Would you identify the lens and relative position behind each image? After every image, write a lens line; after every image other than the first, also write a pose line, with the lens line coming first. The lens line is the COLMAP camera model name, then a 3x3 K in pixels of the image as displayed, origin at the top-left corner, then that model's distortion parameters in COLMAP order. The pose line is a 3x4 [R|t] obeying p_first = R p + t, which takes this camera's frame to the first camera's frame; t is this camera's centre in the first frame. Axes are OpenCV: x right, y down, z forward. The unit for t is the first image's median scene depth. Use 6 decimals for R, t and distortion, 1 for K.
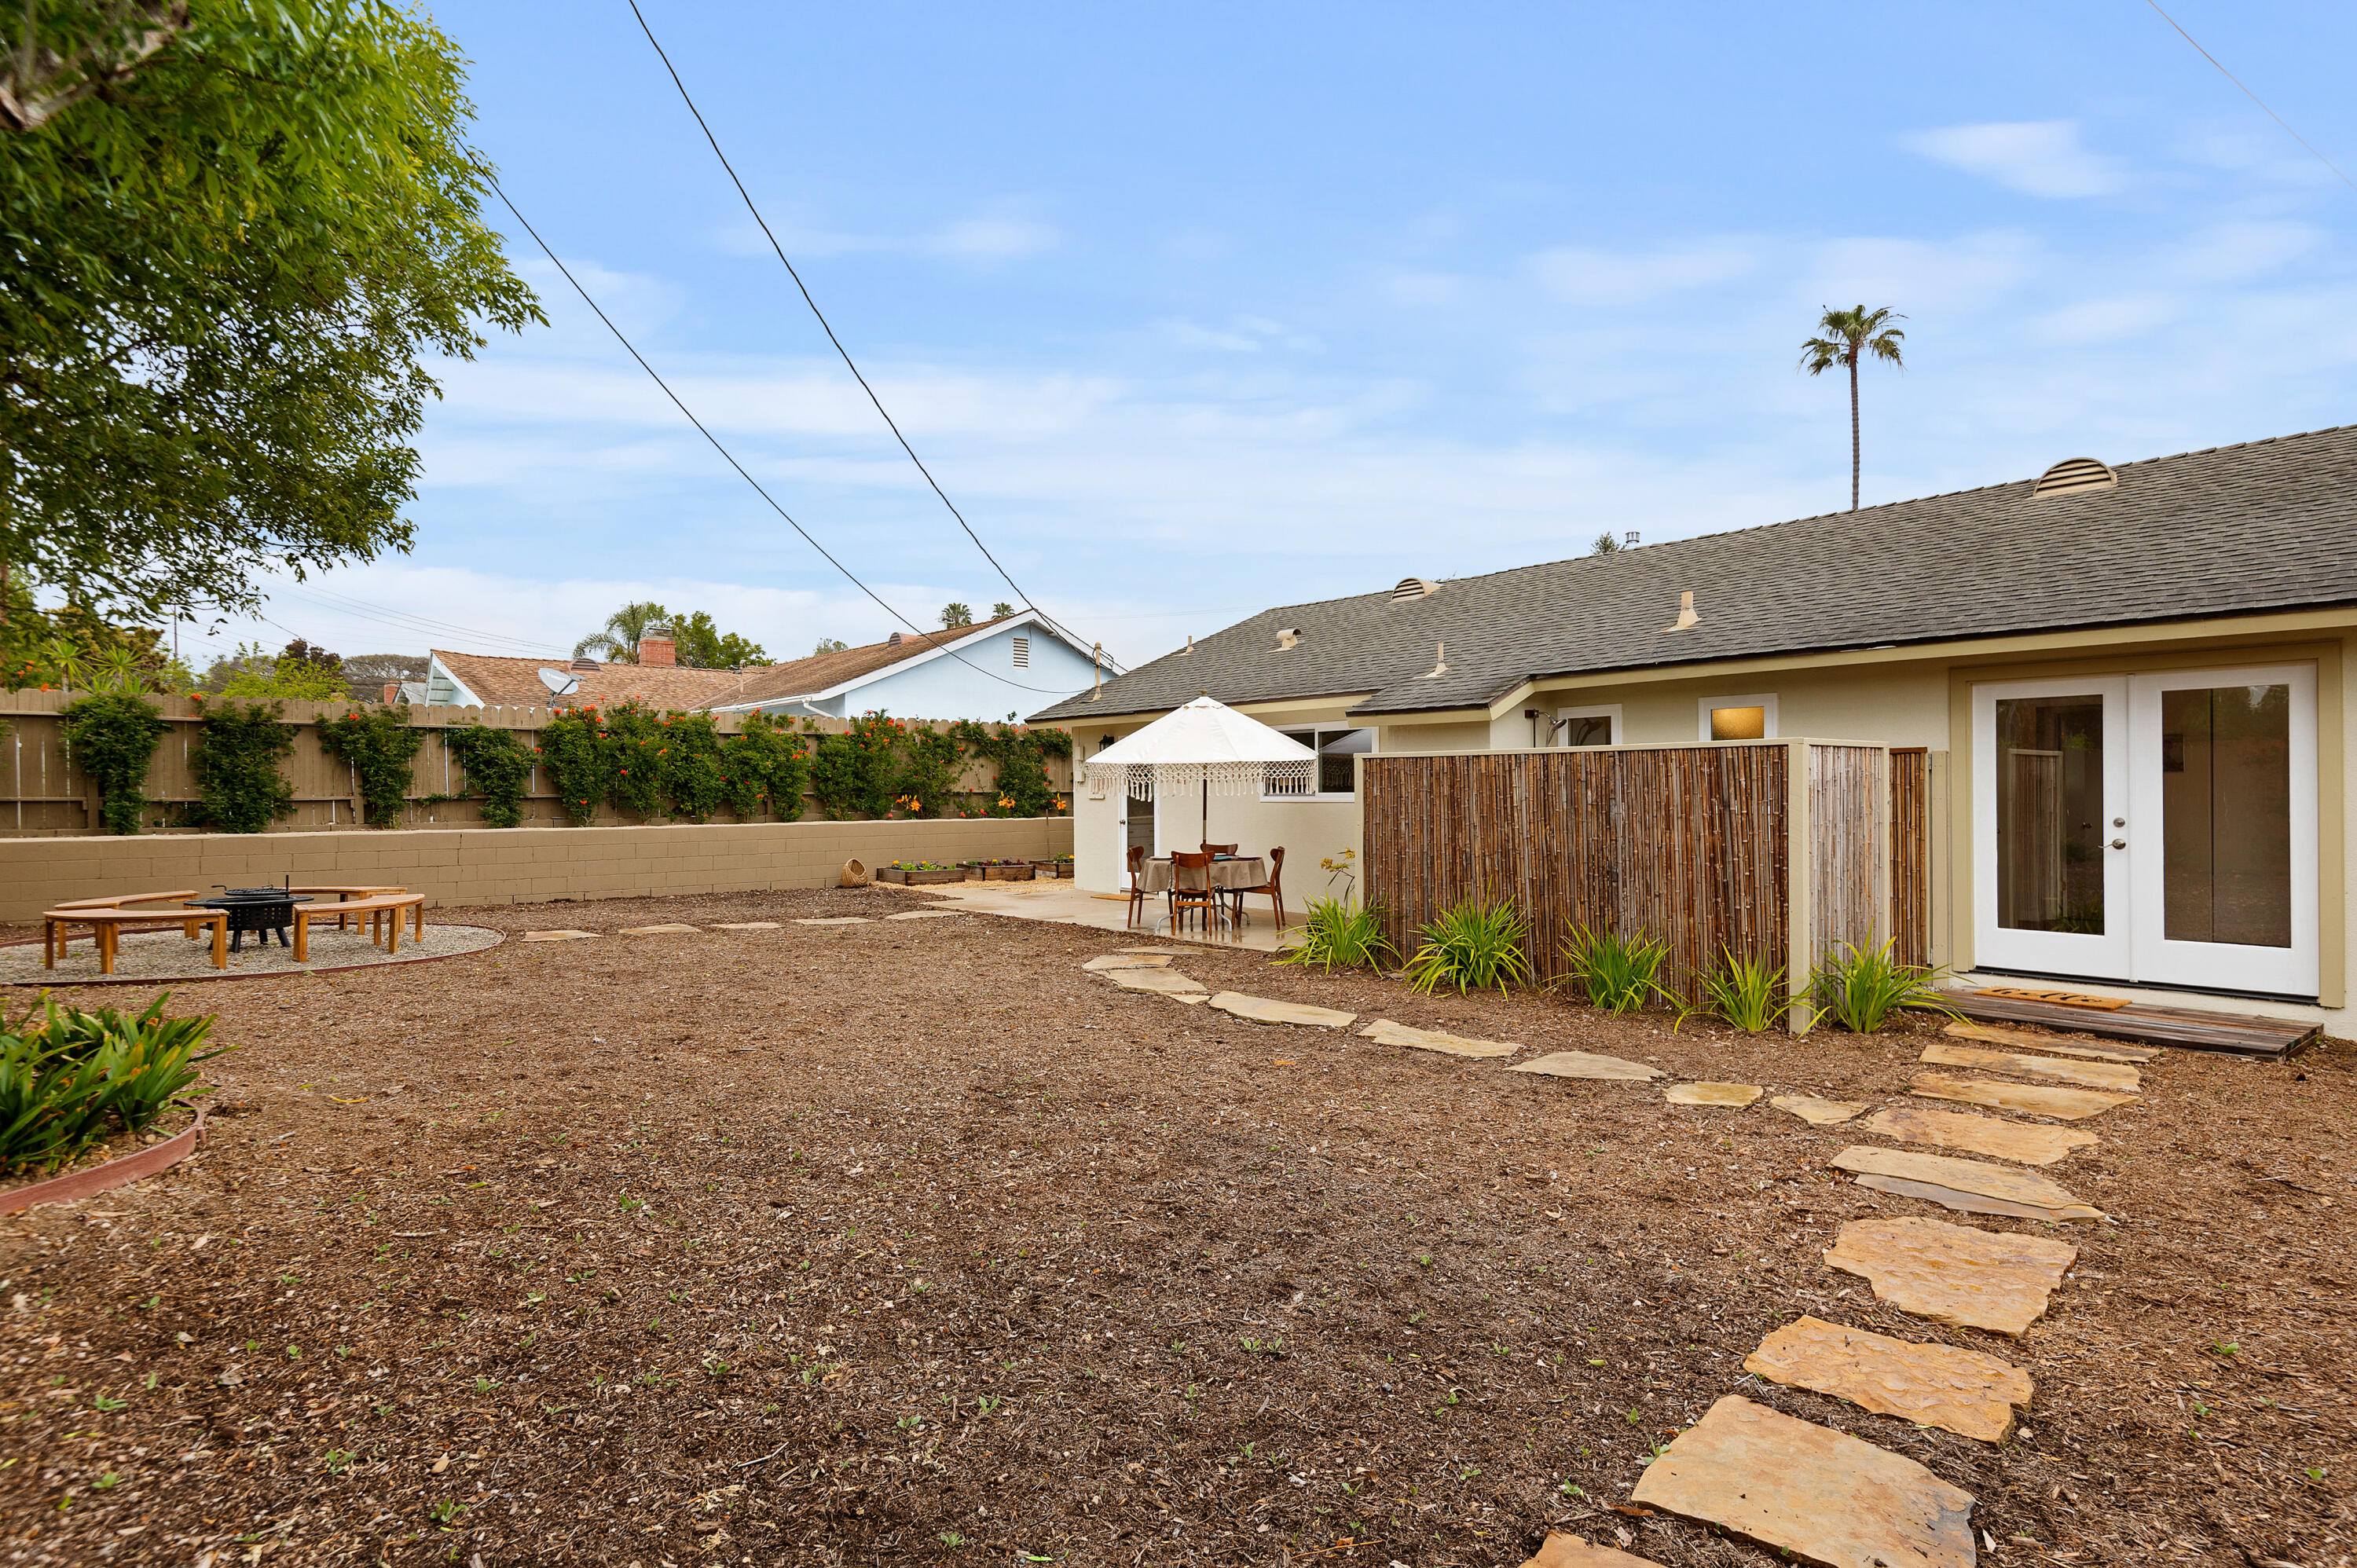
lens RADIAL K [[1290.7, 0, 1174.4], [0, 1290.7, 778.2], [0, 0, 1]] dist [0.028157, -0.003287]
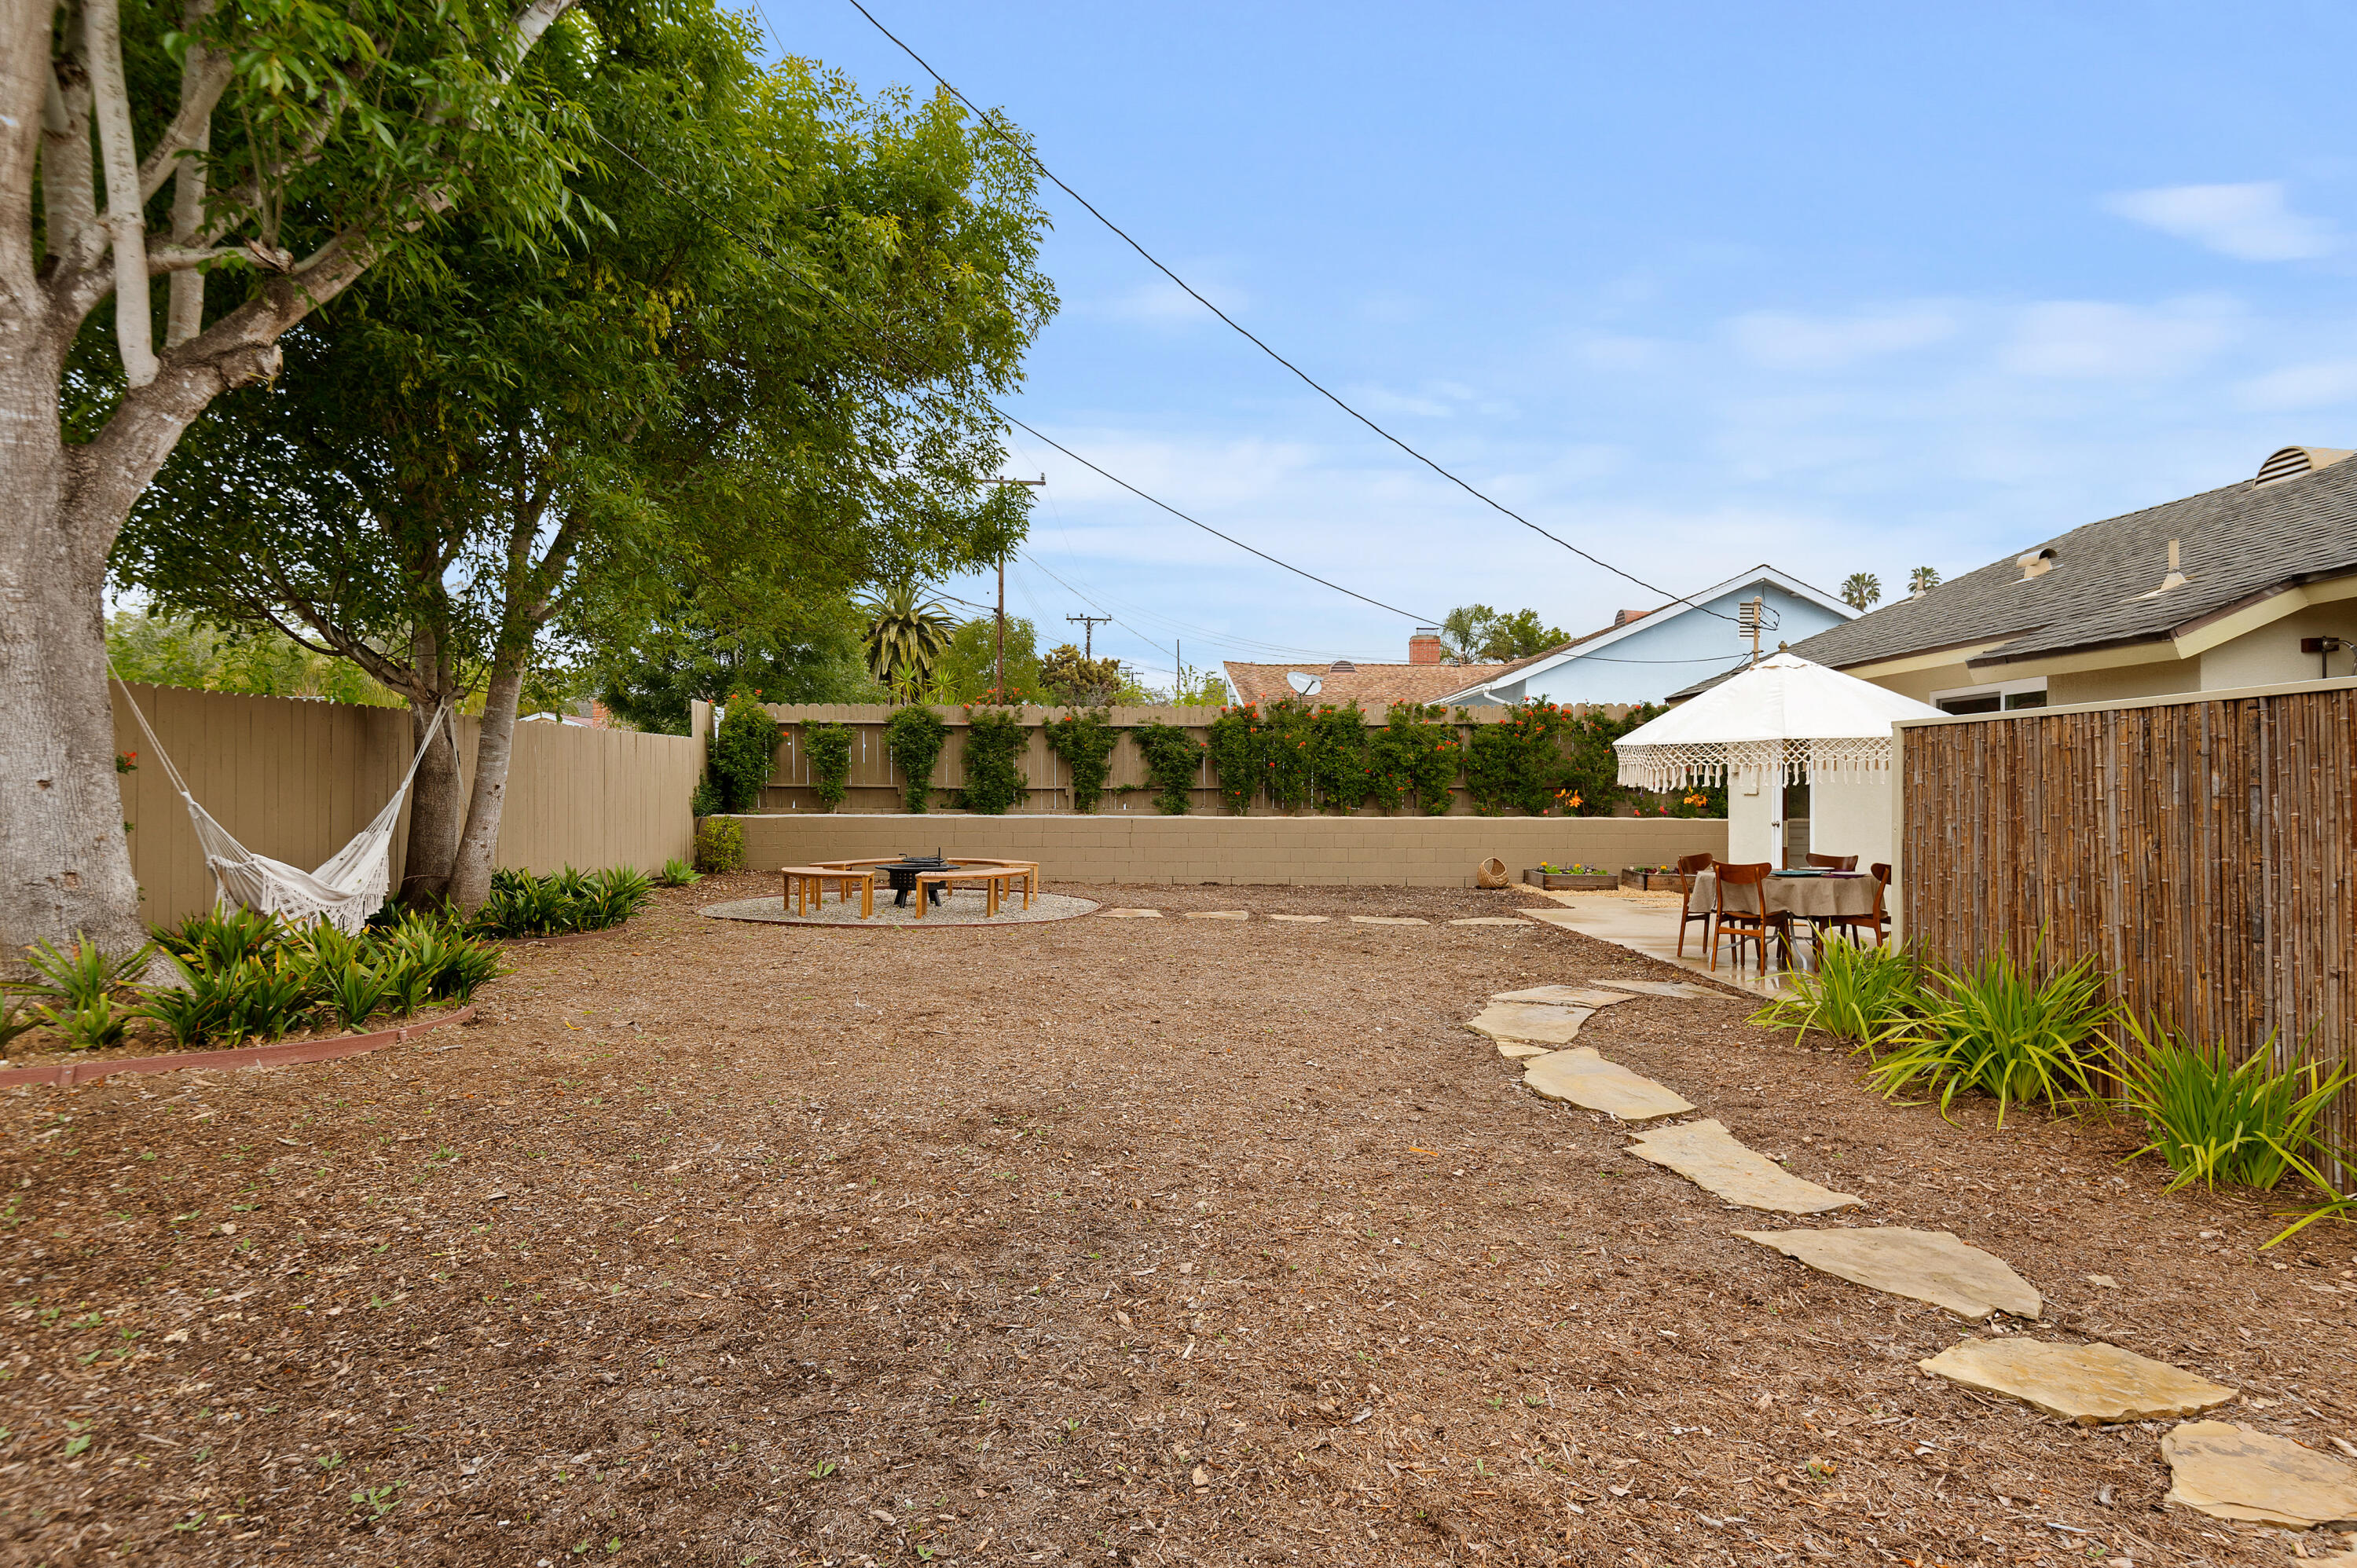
lens RADIAL K [[1290.7, 0, 1176.9], [0, 1290.7, 782.8], [0, 0, 1]] dist [0.028157, -0.003287]
pose [[0.755773, 0.002344, -0.654829, 0.212776], [-0.000900, 0.999996, 0.002541, 0.007871], [0.654833, -0.001331, 0.755772, 0.178041]]
